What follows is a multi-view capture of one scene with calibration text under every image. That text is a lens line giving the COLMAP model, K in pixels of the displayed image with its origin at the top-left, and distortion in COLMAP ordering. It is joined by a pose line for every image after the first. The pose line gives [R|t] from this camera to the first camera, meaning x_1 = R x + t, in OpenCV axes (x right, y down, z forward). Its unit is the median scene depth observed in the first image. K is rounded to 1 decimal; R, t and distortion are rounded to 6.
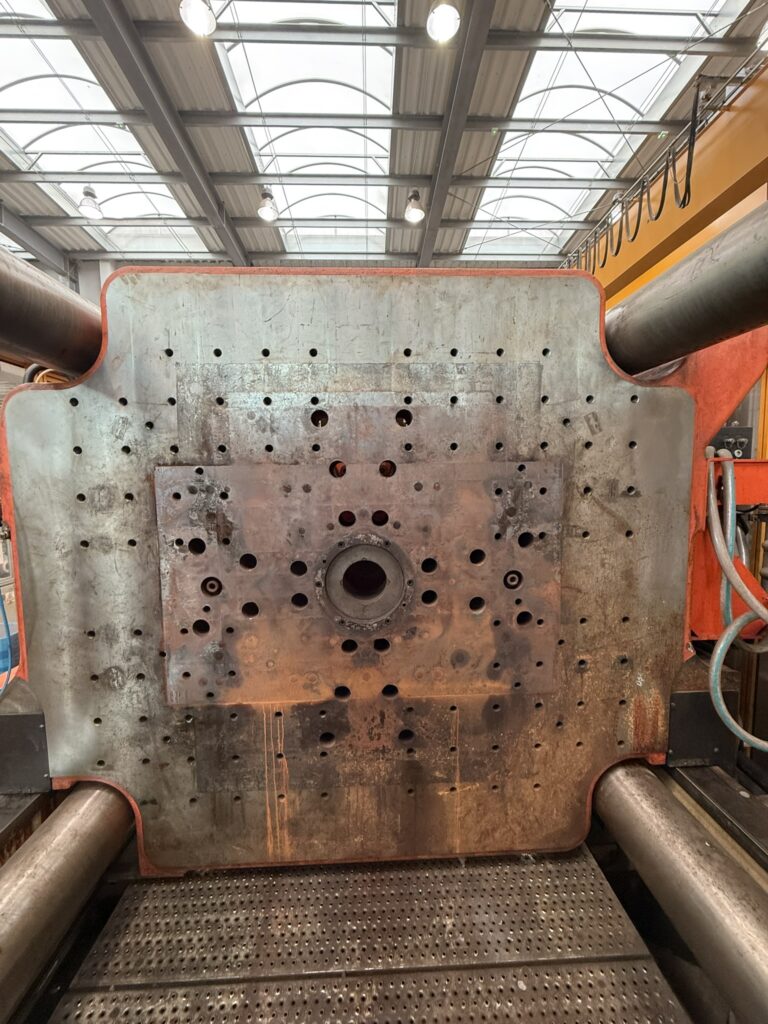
lens RADIAL K [[404.6, 0, 382.7], [0, 404.6, 506.1], [0, 0, 1]] dist [-0.002102, 0.000390]
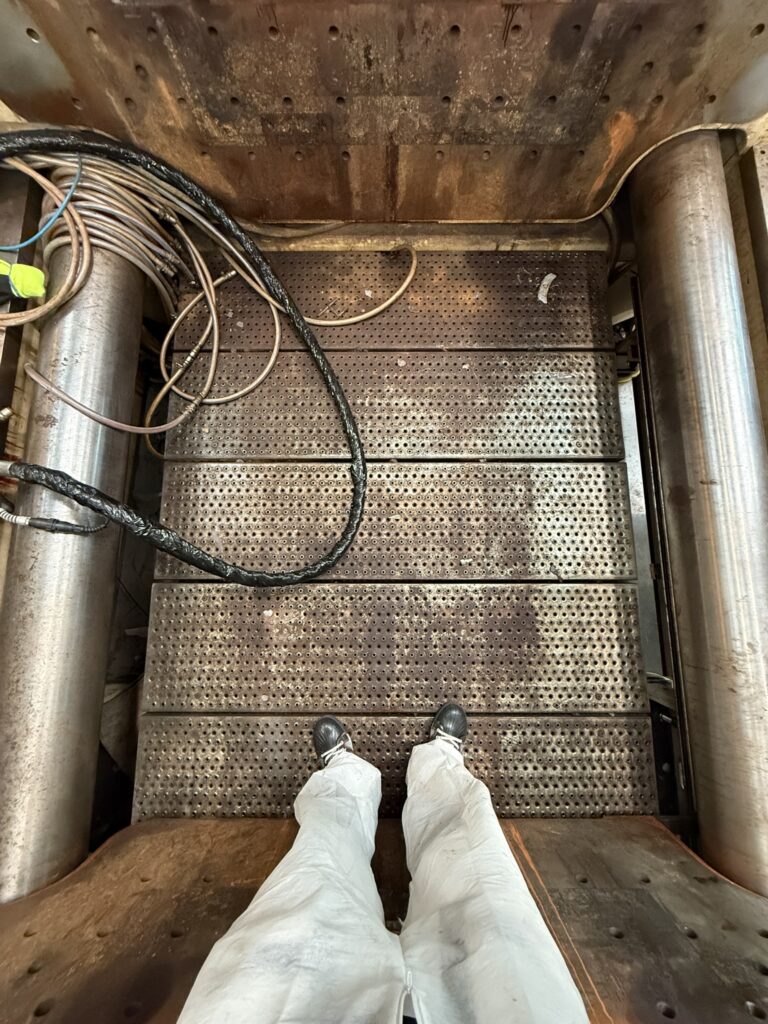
lens RADIAL K [[404.6, 0, 384.8], [0, 404.6, 511.1], [0, 0, 1]] dist [-0.002102, 0.000390]
pose [[-0.999239, -0.032417, 0.021678, -0.014053], [0.018781, 0.087145, 0.996019, -0.032421], [-0.034177, 0.995668, -0.086470, 0.457518]]
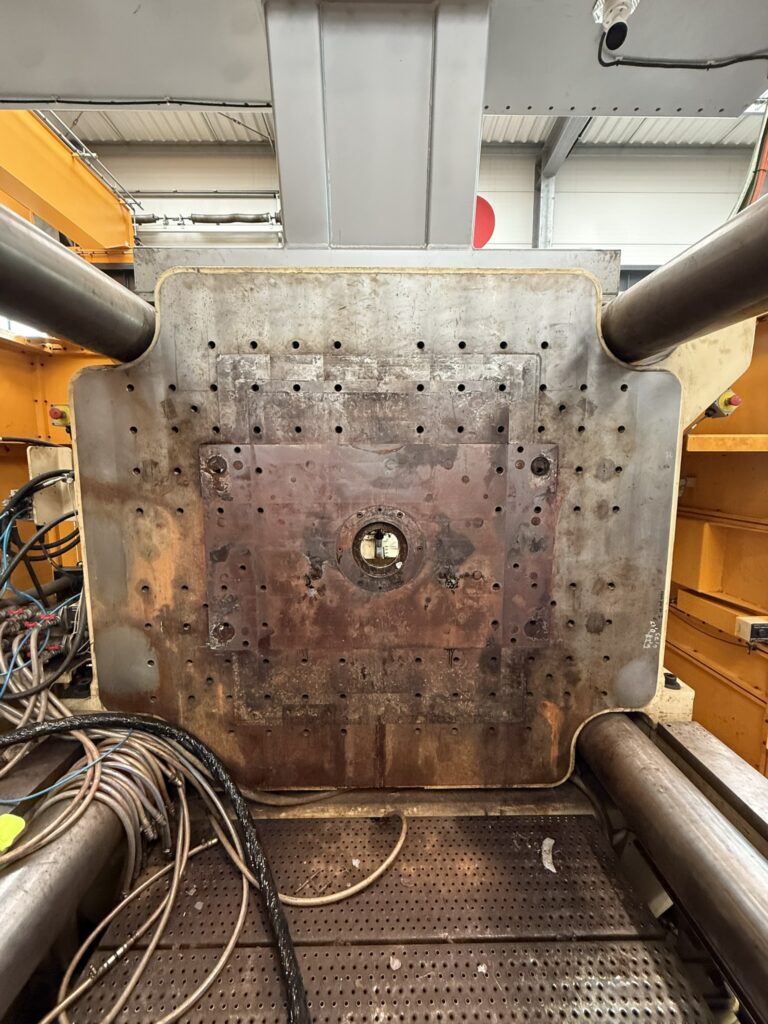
lens RADIAL K [[404.6, 0, 381.4], [0, 404.6, 514.7], [0, 0, 1]] dist [-0.002102, 0.000390]
pose [[-0.999479, 0.010600, 0.030478, -0.036918], [0.016488, 0.979663, 0.199973, -0.023682], [-0.027738, 0.200371, -0.979327, 0.642920]]
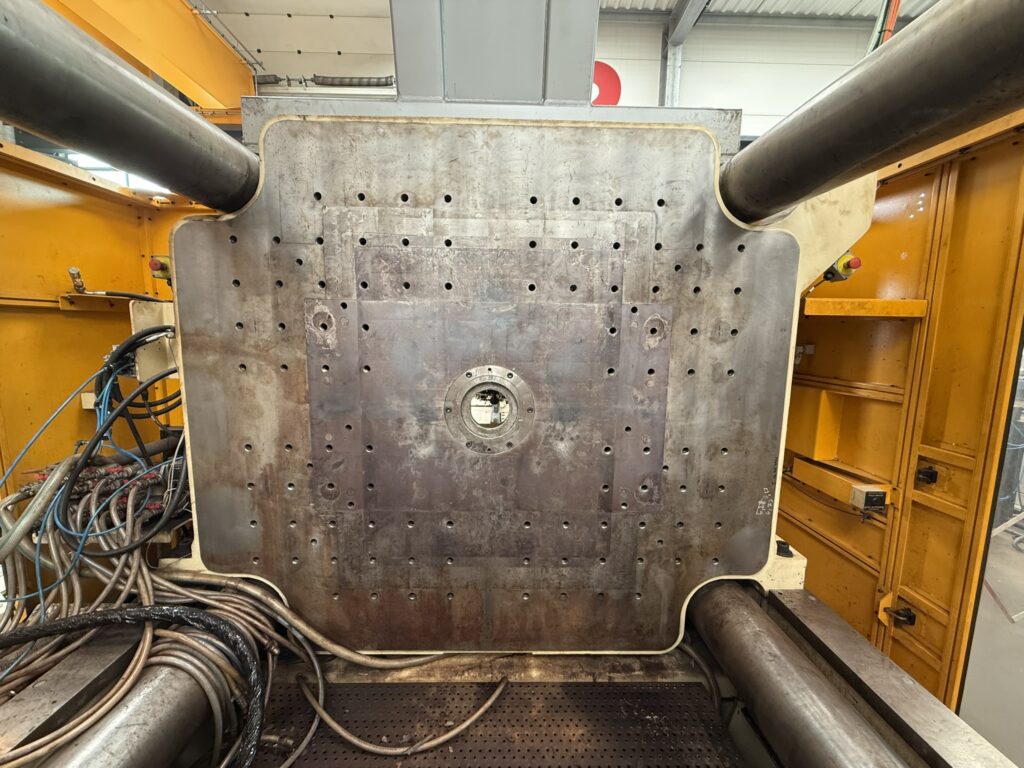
lens RADIAL K [[404.6, 0, 506.0], [0, 404.6, 387.6], [0, 0, 1]] dist [-0.002102, 0.000390]
pose [[-0.999694, -0.004241, 0.024373, -0.085064], [0.000950, 0.977892, 0.209108, 0.020473], [-0.024721, 0.209067, -0.977589, 0.611547]]
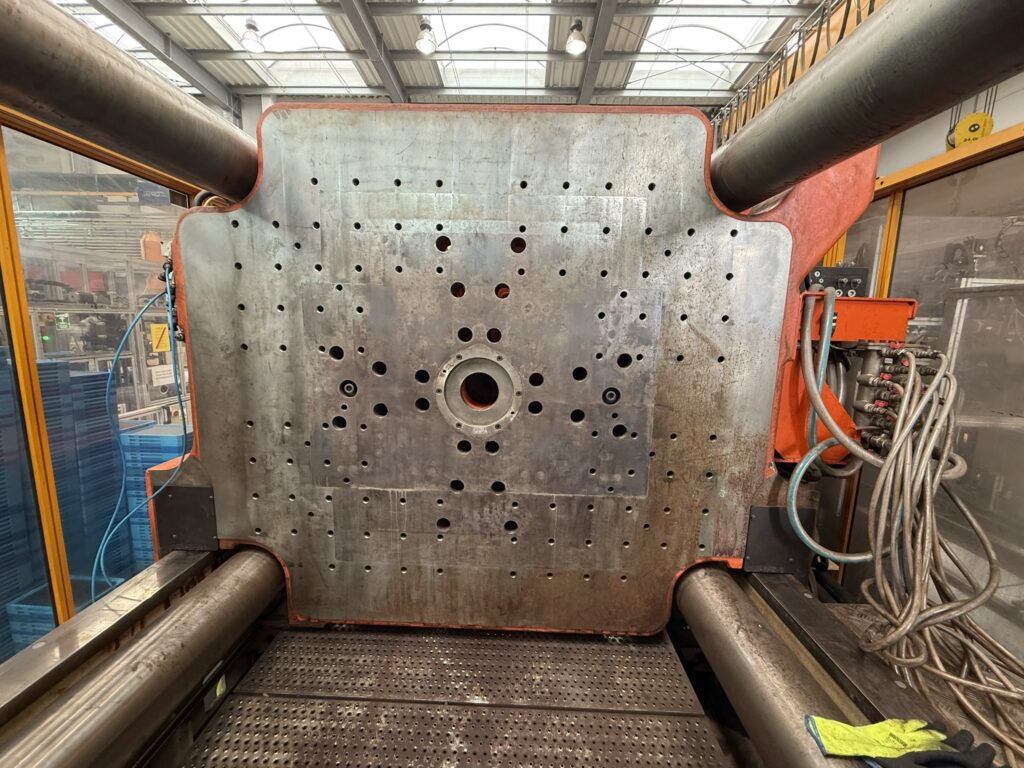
lens RADIAL K [[404.6, 0, 509.1], [0, 404.6, 380.7], [0, 0, 1]] dist [-0.002102, 0.000390]
pose [[0.997050, 0.046074, -0.061396, 0.108077], [-0.041821, 0.996751, 0.068840, 0.075260], [0.064368, -0.066070, 0.995737, -0.130721]]
